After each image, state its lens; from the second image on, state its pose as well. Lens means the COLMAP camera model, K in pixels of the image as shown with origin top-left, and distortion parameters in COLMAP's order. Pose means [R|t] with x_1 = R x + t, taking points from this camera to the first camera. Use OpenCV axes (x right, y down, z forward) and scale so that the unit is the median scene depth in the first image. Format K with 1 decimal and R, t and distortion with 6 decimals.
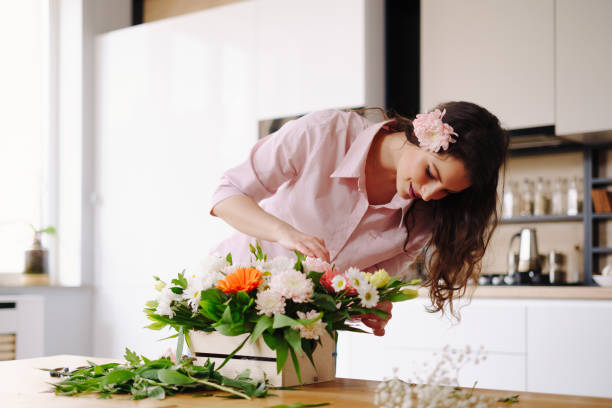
lens RADIAL K [[1039.6, 0, 306.0], [0, 1039.6, 204.0], [0, 0, 1]] dist [-0.023532, 0.146161]
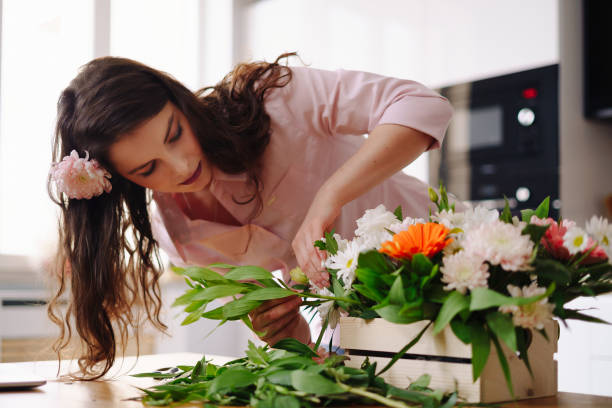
lens RADIAL K [[1039.6, 0, 306.0], [0, 1039.6, 204.0], [0, 0, 1]] dist [-0.023532, 0.146161]
pose [[0.989742, 0.004356, -0.142803, -0.038942], [-0.005912, 0.999928, -0.010477, 0.058791], [0.142747, 0.011214, 0.989696, 0.337782]]
